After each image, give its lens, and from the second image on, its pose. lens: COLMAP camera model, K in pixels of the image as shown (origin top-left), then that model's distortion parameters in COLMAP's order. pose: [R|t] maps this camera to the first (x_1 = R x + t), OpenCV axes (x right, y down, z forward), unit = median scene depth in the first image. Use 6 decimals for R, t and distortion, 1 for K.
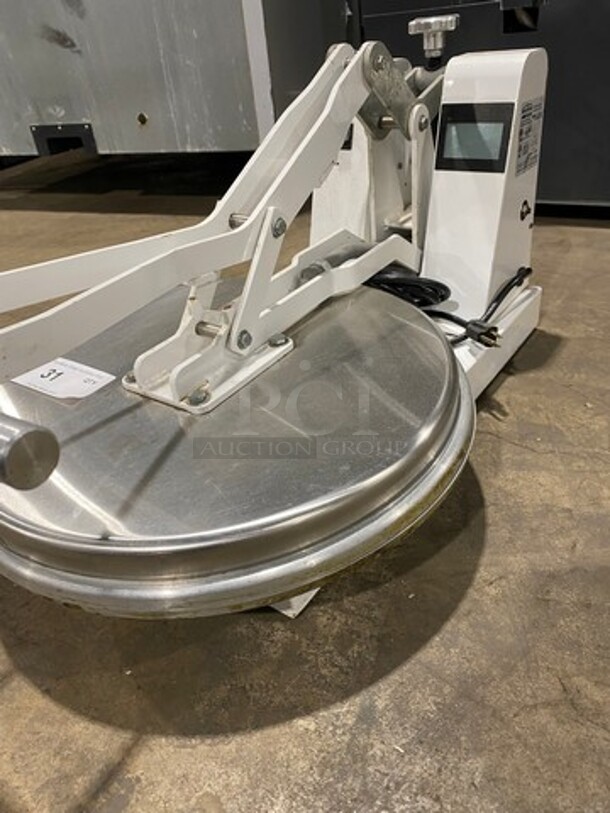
lens RADIAL K [[619.0, 0, 299.0], [0, 619.0, 398.7], [0, 0, 1]] dist [0.005114, -0.000295]
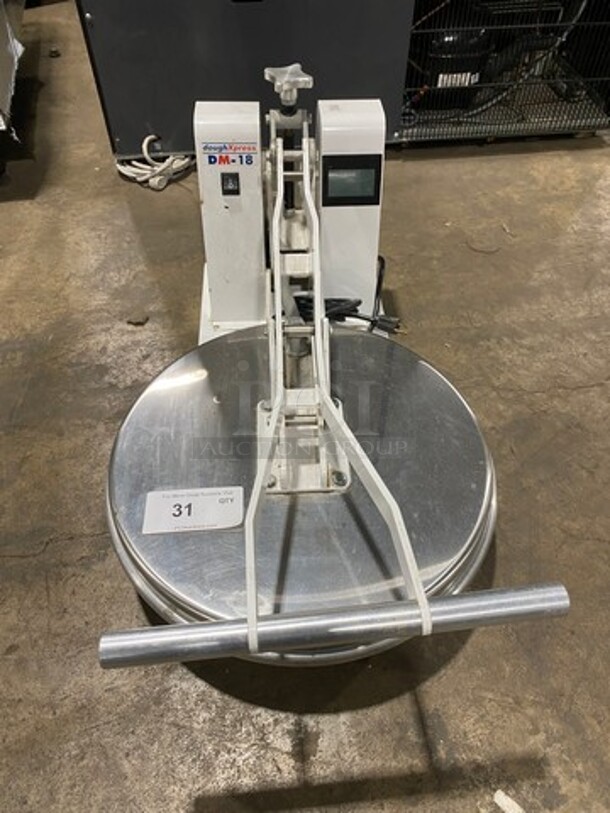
lens RADIAL K [[613.3, 0, 305.0], [0, 613.3, 406.5], [0, 0, 1]] dist [0.018550, 0.000934]
pose [[0.769901, -0.403696, 0.494250, -0.844050], [0.263188, 0.906414, 0.330372, -0.625094], [-0.581365, -0.124273, 0.804097, -0.012728]]
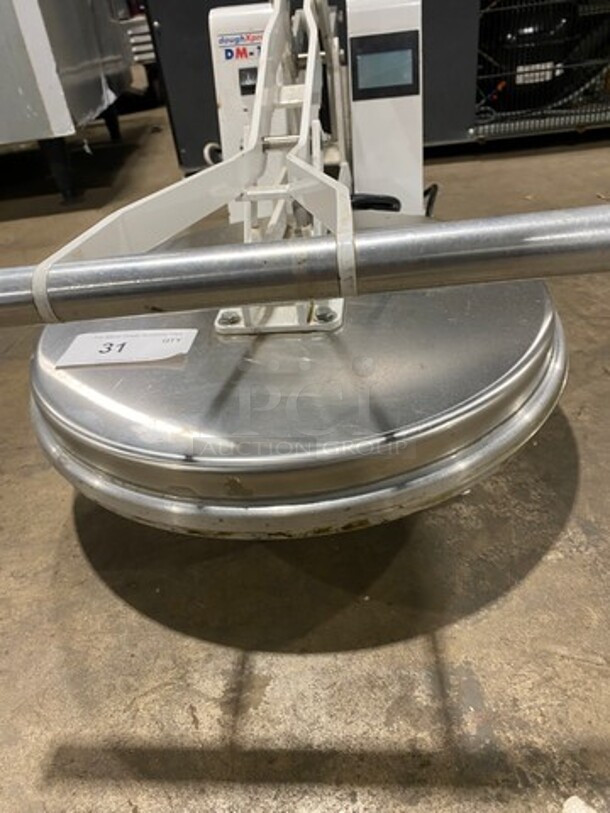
lens RADIAL K [[618.0, 0, 302.0], [0, 618.0, 407.4], [0, 0, 1]] dist [0.000522, 0.007371]
pose [[0.868289, -0.275675, 0.412404, -0.653510], [0.277349, 0.959068, 0.057158, 0.075659], [-0.411280, 0.064750, 0.909206, 0.151599]]
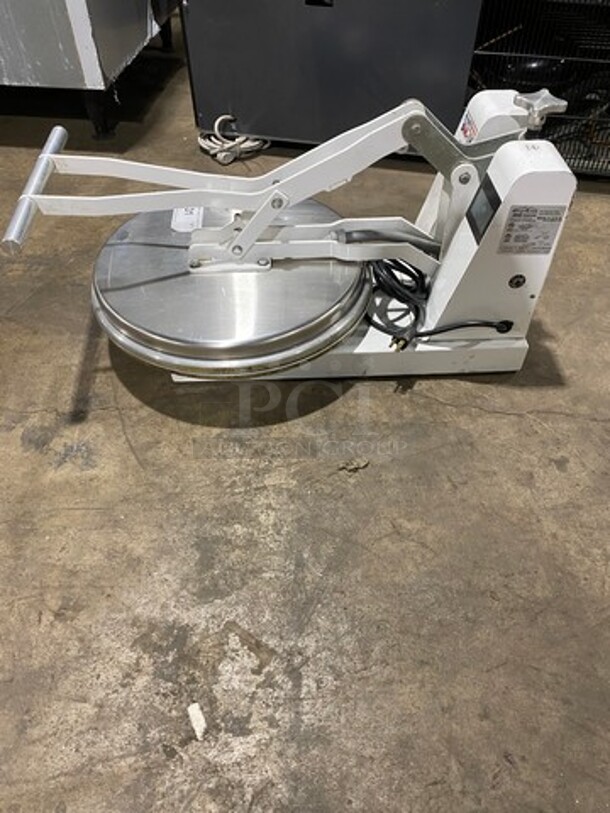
lens RADIAL K [[617.3, 0, 303.9], [0, 617.3, 394.8], [0, 0, 1]] dist [0.061103, -0.043028]
pose [[0.943620, -0.159686, 0.289967, -0.299871], [0.086642, 0.964559, 0.249235, -0.391939], [-0.319490, -0.210060, 0.924014, -0.555882]]
